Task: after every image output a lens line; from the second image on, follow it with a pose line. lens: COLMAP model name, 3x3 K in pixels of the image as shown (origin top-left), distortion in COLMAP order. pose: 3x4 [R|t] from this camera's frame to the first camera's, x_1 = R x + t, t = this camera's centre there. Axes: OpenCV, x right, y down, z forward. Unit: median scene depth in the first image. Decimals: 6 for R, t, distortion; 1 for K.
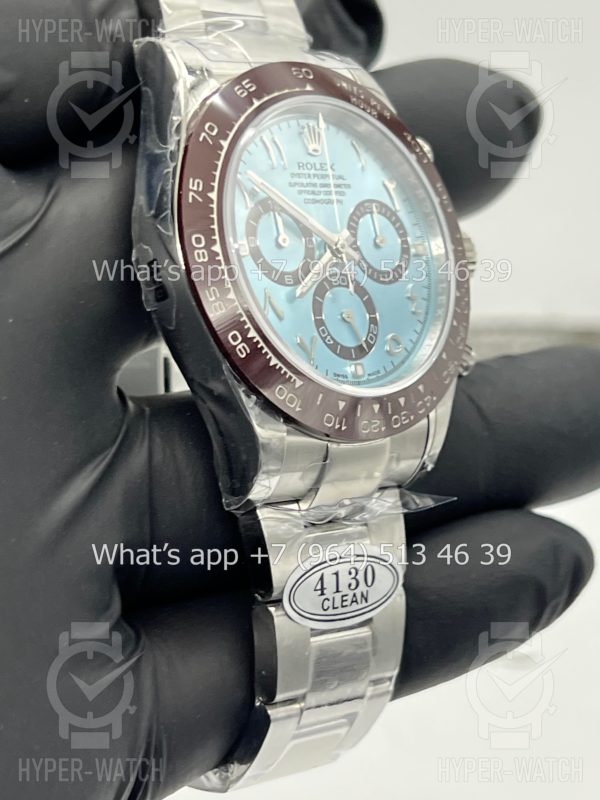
lens RADIAL K [[1899.2, 0, 275.8], [0, 1899.2, 392.5], [0, 0, 1]] dist [0.248860, 0.000000]
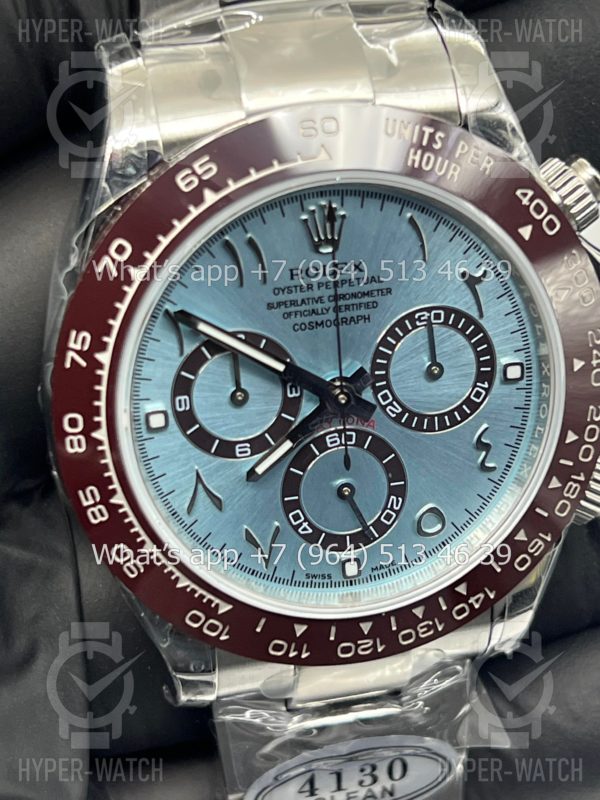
lens RADIAL K [[1899.2, 0, 307.6], [0, 1899.2, 399.1], [0, 0, 1]] dist [0.248860, 0.000000]
pose [[0.876136, 0.234928, -0.420945, 0.322006], [-0.023078, 0.892653, 0.450153, -0.397163], [0.481511, -0.384681, 0.787507, 0.477131]]
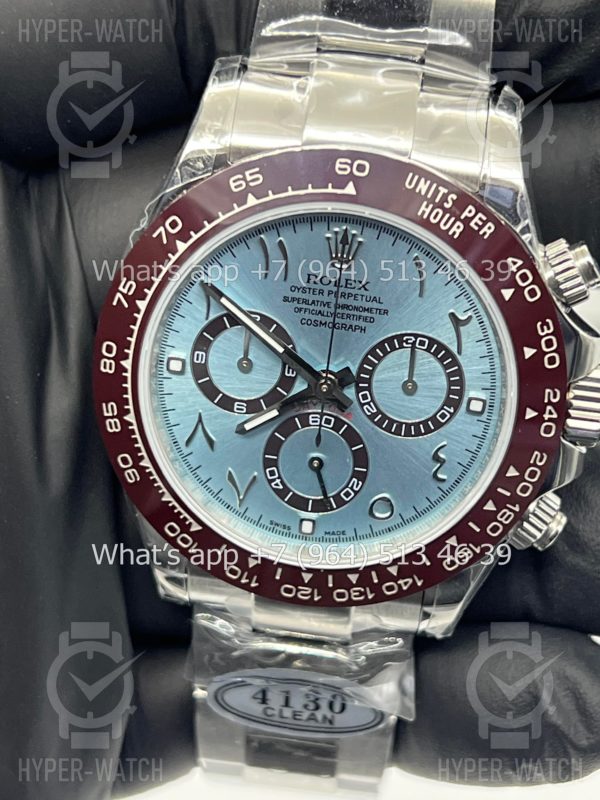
lens RADIAL K [[1899.2, 0, 304.1], [0, 1899.2, 399.6], [0, 0, 1]] dist [0.248860, 0.000000]
pose [[0.656864, 0.451318, -0.604022, 0.548975], [-0.146250, 0.862127, 0.485127, -0.489060], [0.739690, -0.230324, 0.632305, 0.490059]]
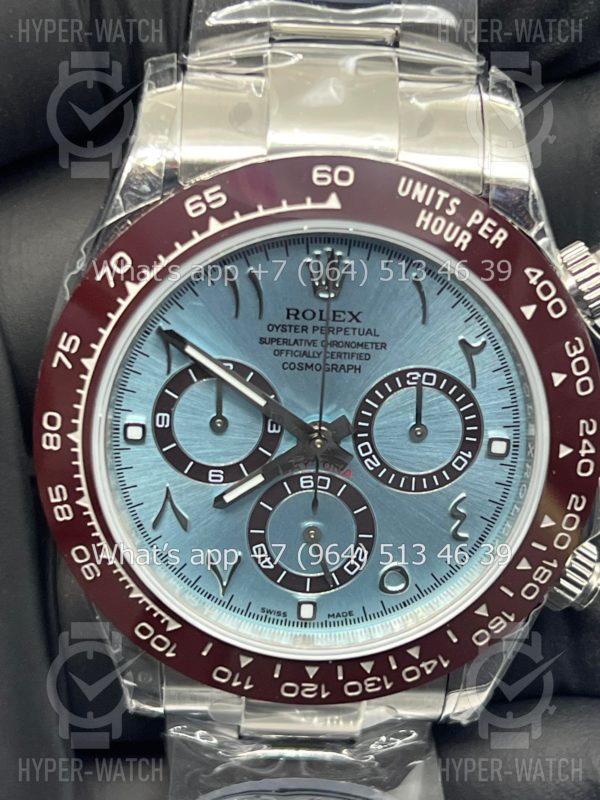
lens RADIAL K [[1899.2, 0, 303.7], [0, 1899.2, 398.3], [0, 0, 1]] dist [0.248860, 0.000000]
pose [[0.755827, 0.376889, -0.535425, 0.406038], [-0.115030, 0.881442, 0.458070, -0.419650], [0.644588, -0.284632, 0.709571, 0.535995]]
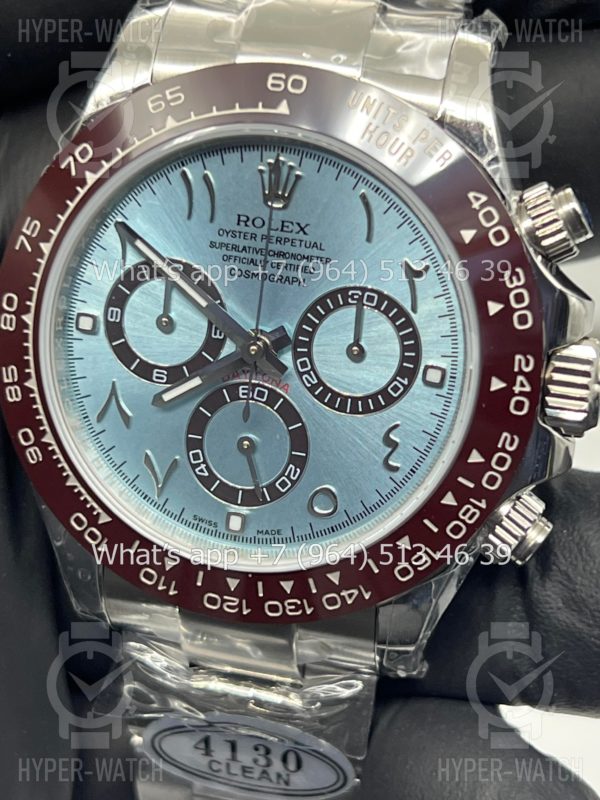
lens RADIAL K [[1899.2, 0, 298.8], [0, 1899.2, 395.7], [0, 0, 1]] dist [0.248860, 0.000000]
pose [[0.555704, 0.380439, -0.739229, 0.584198], [-0.120957, 0.916694, 0.380842, -0.340274], [0.822534, -0.122221, 0.555428, 0.650945]]
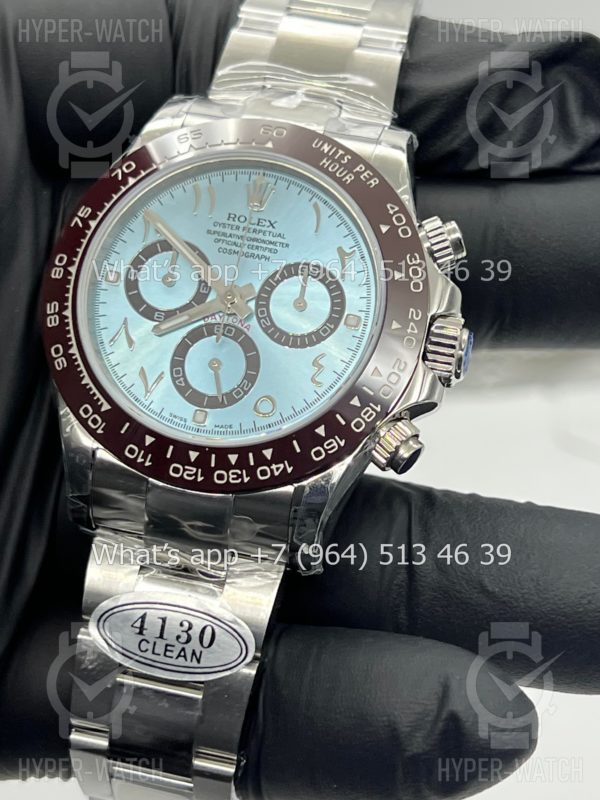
lens RADIAL K [[1899.2, 0, 293.1], [0, 1899.2, 398.7], [0, 0, 1]] dist [0.248860, 0.000000]
pose [[0.580000, 0.132314, -0.803799, 0.896502], [-0.245052, 0.969356, -0.017257, -0.016330], [0.776884, 0.206982, 0.594651, 0.461182]]
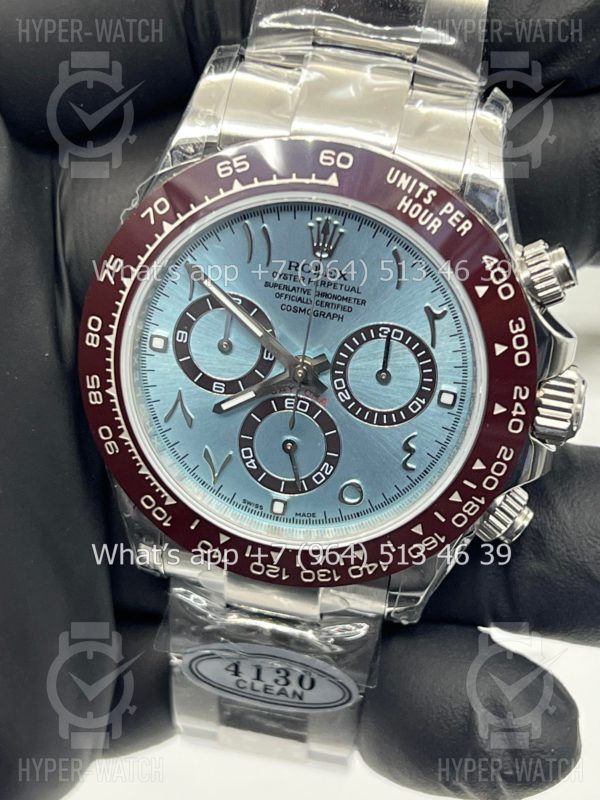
lens RADIAL K [[1899.2, 0, 299.8], [0, 1899.2, 401.5], [0, 0, 1]] dist [0.248860, 0.000000]
pose [[0.603236, 0.488923, -0.630128, 0.595866], [-0.173717, 0.851643, 0.494496, -0.503059], [0.778415, -0.188834, 0.598676, 0.510364]]
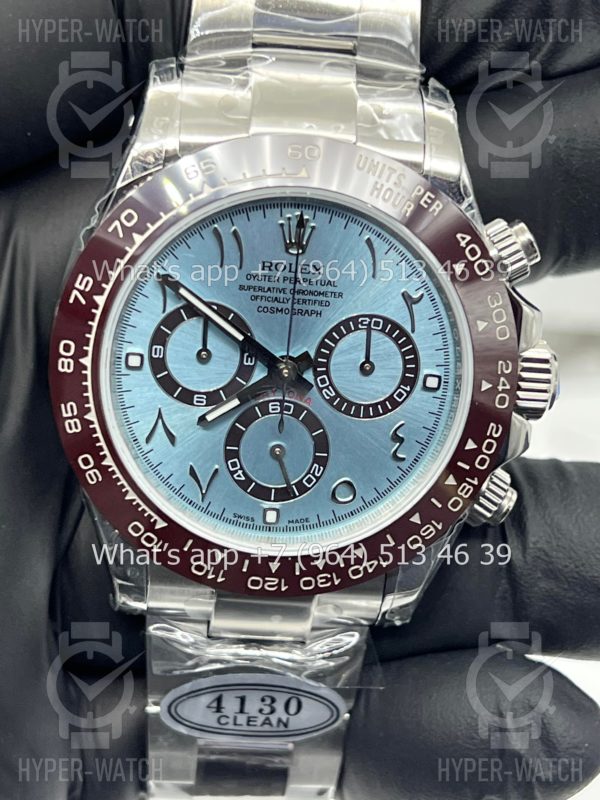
lens RADIAL K [[1899.2, 0, 296.2], [0, 1899.2, 398.8], [0, 0, 1]] dist [0.248860, 0.000000]
pose [[0.771510, 0.355621, -0.527547, 0.500743], [-0.155428, 0.909422, 0.385739, -0.404067], [0.616939, -0.215606, 0.756902, 0.384129]]
